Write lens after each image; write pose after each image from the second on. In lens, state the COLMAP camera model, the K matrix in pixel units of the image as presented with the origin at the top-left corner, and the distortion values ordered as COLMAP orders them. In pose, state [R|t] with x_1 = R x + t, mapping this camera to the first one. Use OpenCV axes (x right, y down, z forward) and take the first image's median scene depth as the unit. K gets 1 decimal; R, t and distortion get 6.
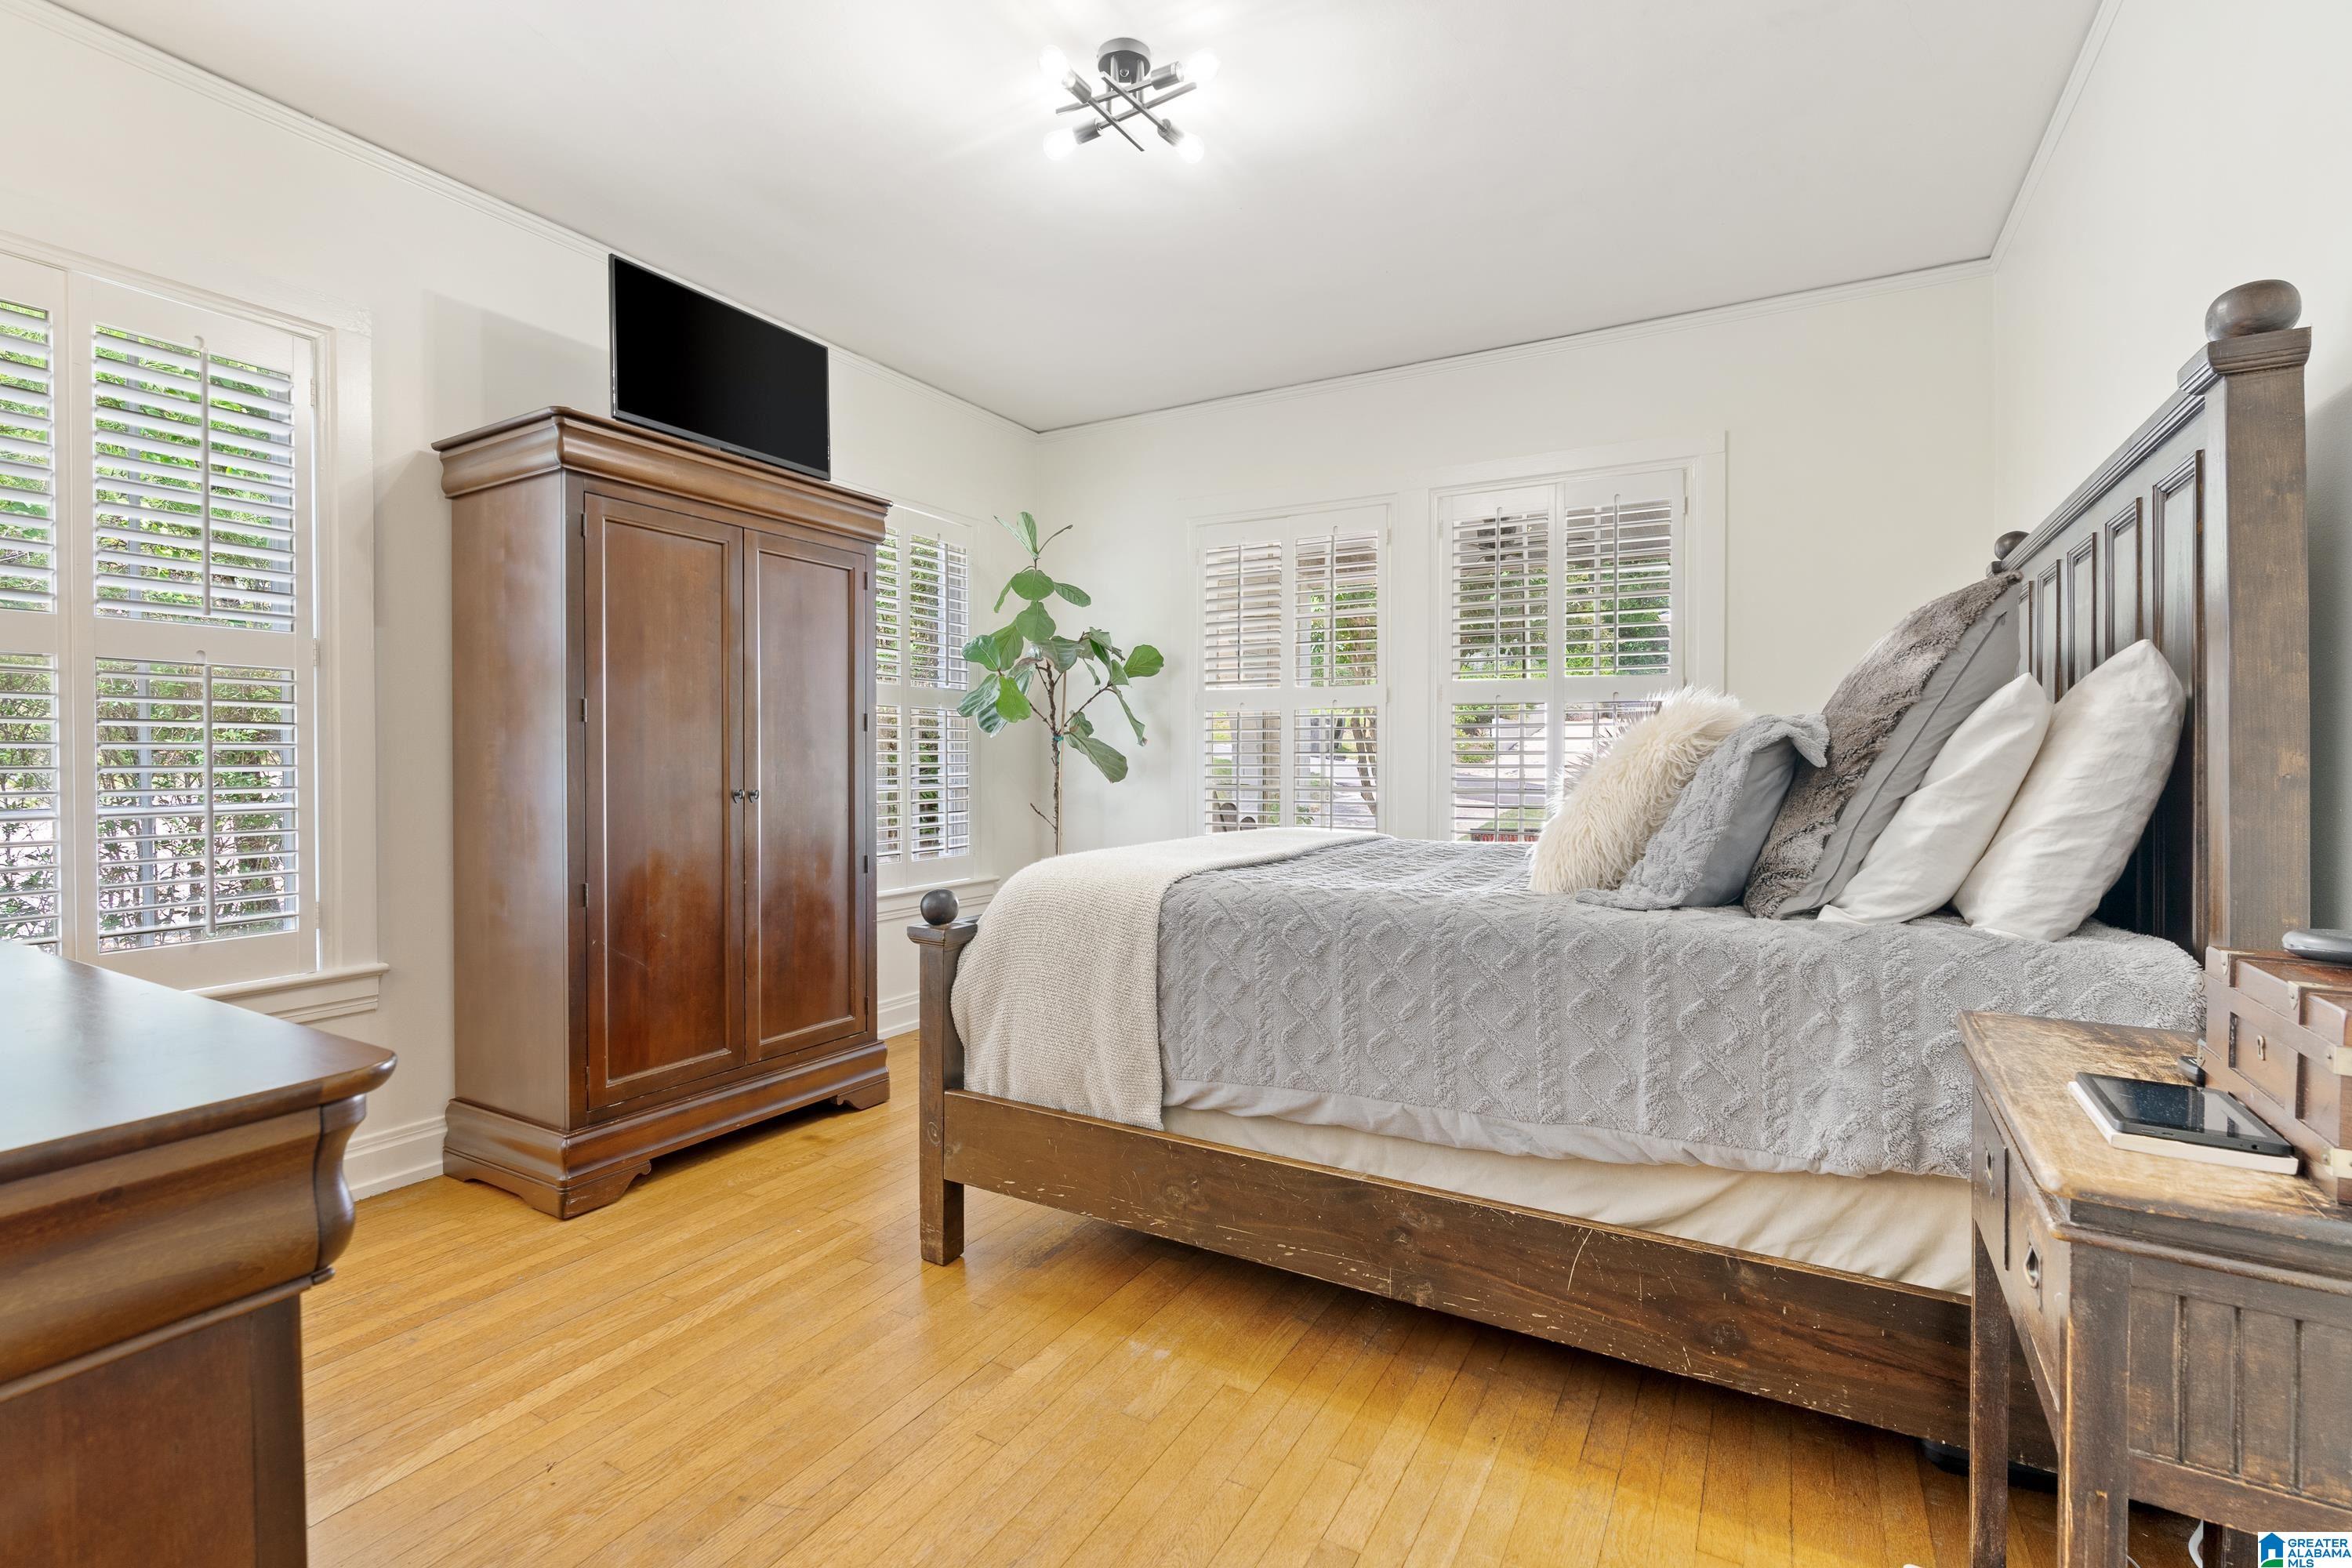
lens RADIAL K [[1073.8, 0, 1166.3], [0, 1073.8, 771.8], [0, 0, 1]] dist [-0.003574, -0.000572]
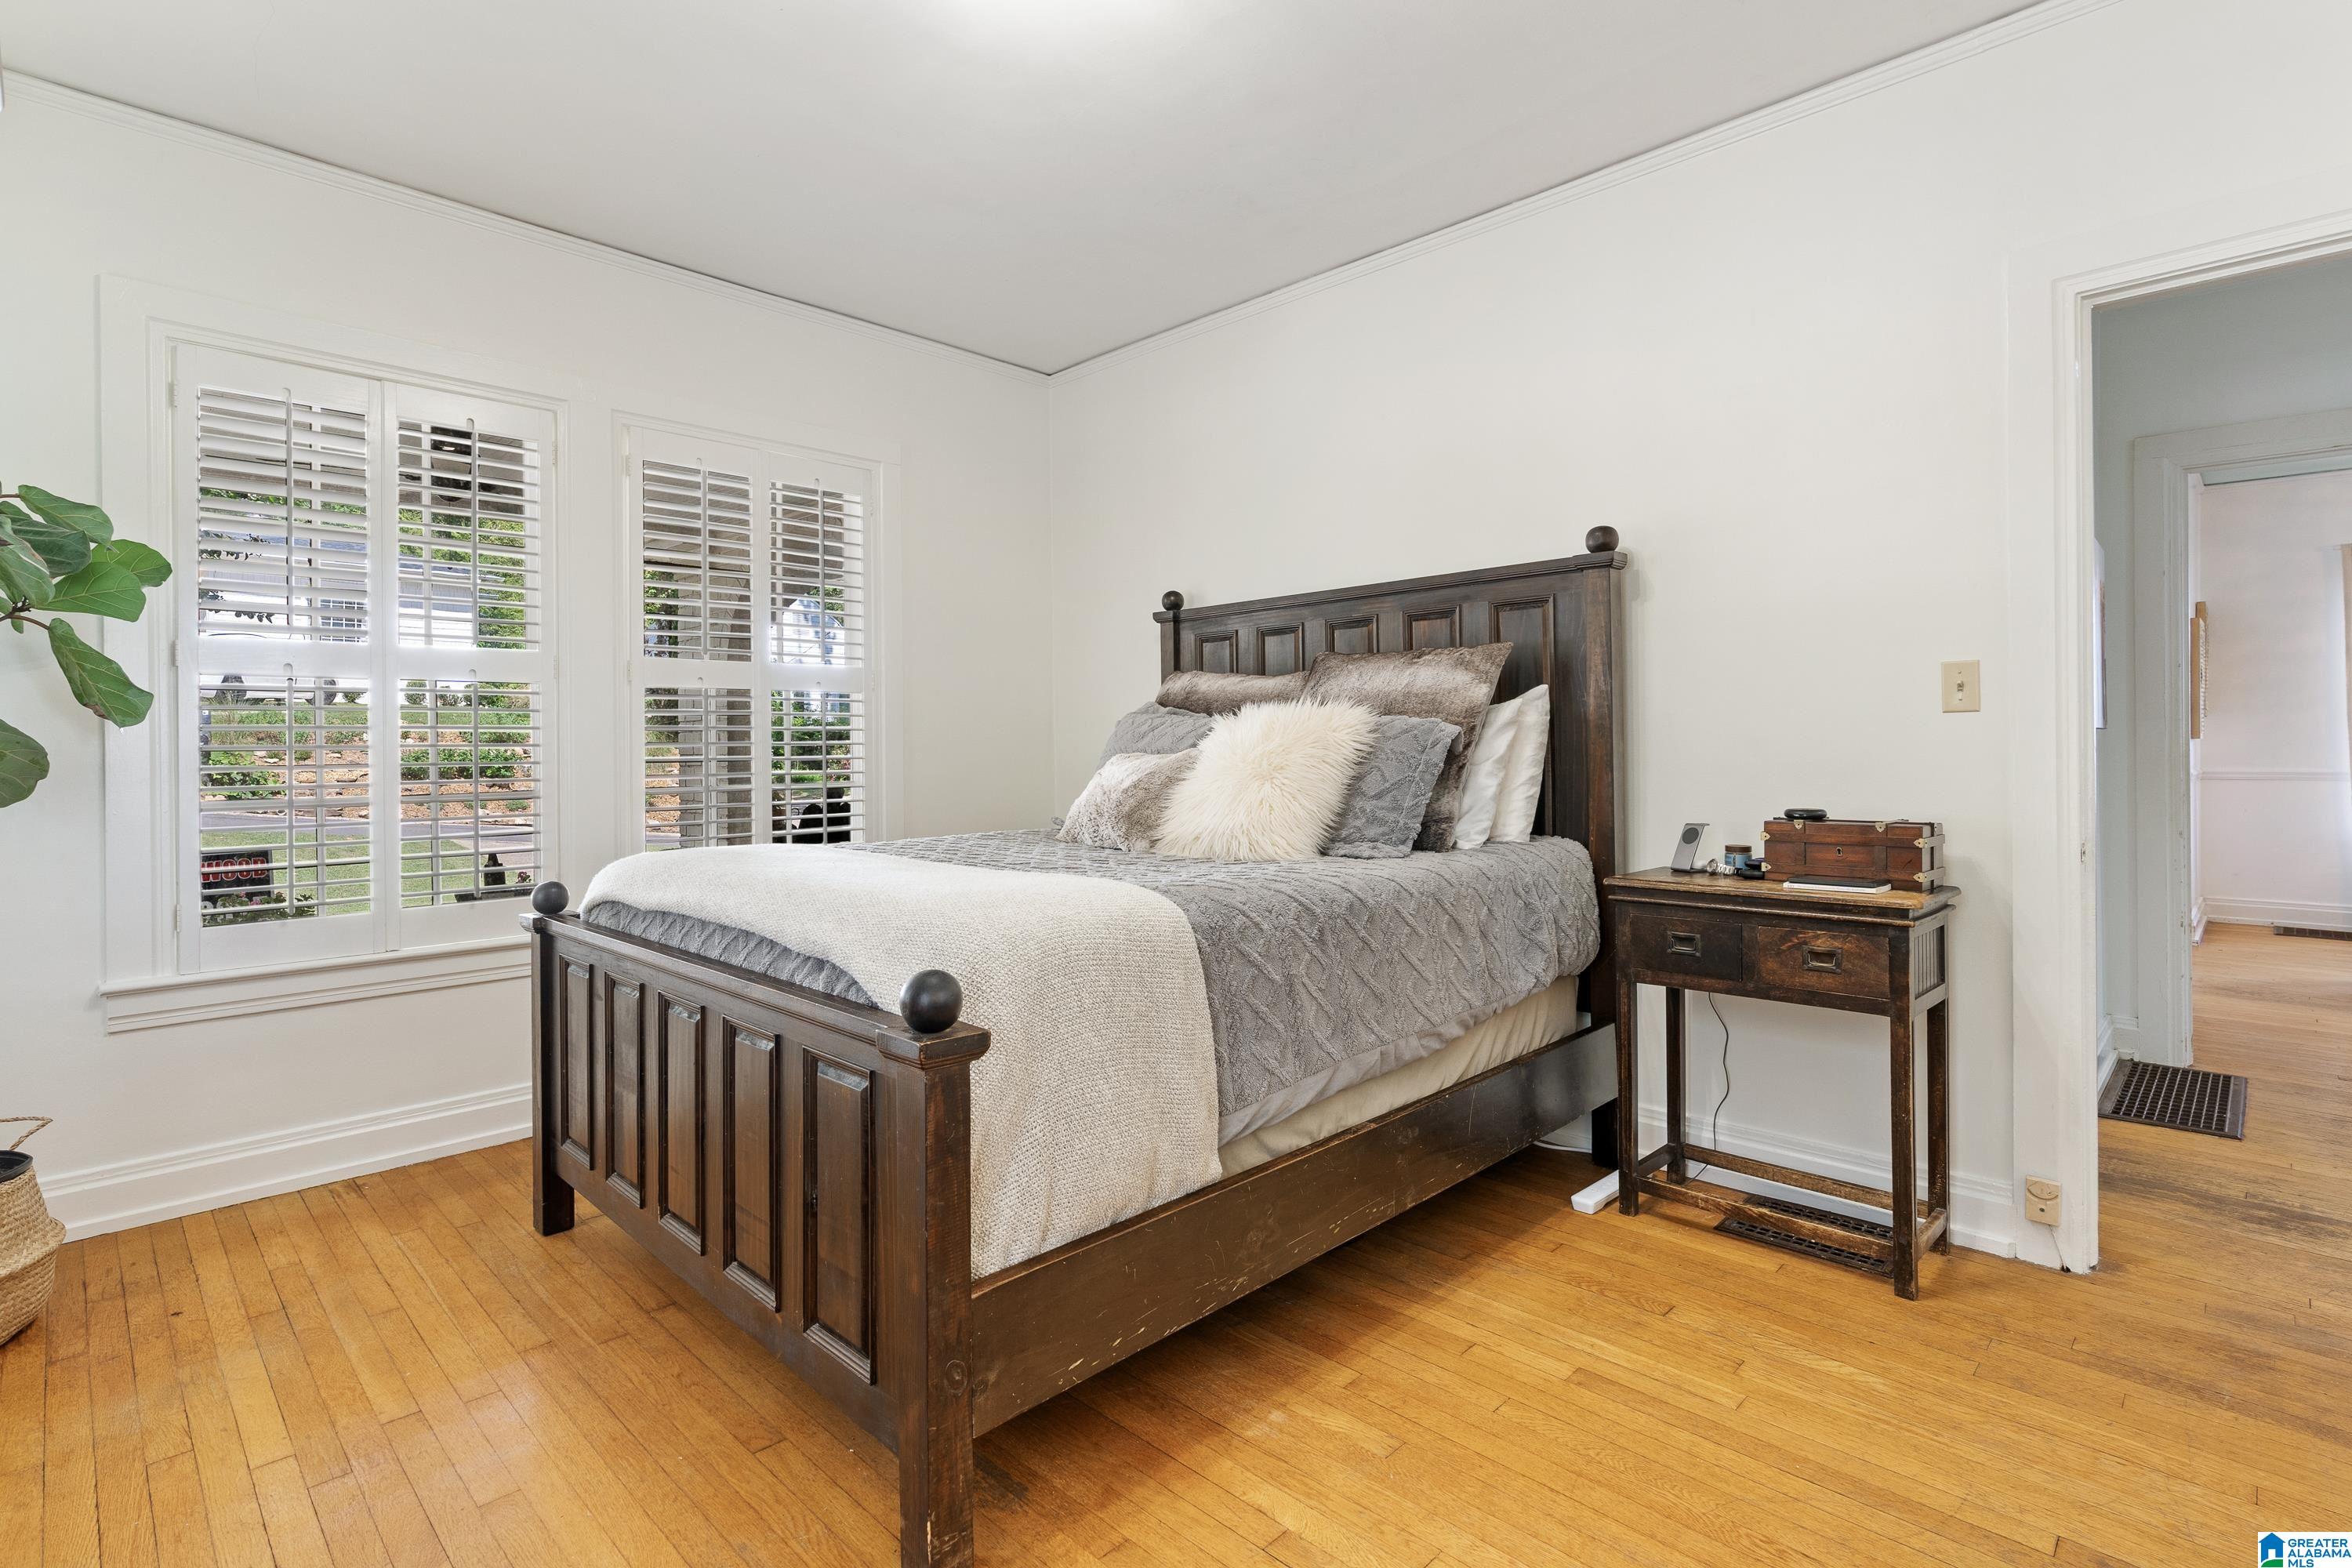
lens RADIAL K [[1108.7, 0, 1167.4], [0, 1108.7, 767.1], [0, 0, 1]] dist [0.002040, 0.000071]
pose [[0.256731, -0.015730, 0.966355, -0.928607], [0.015720, 0.999803, 0.012098, -0.008142], [-0.966355, 0.012085, 0.256928, 0.865196]]
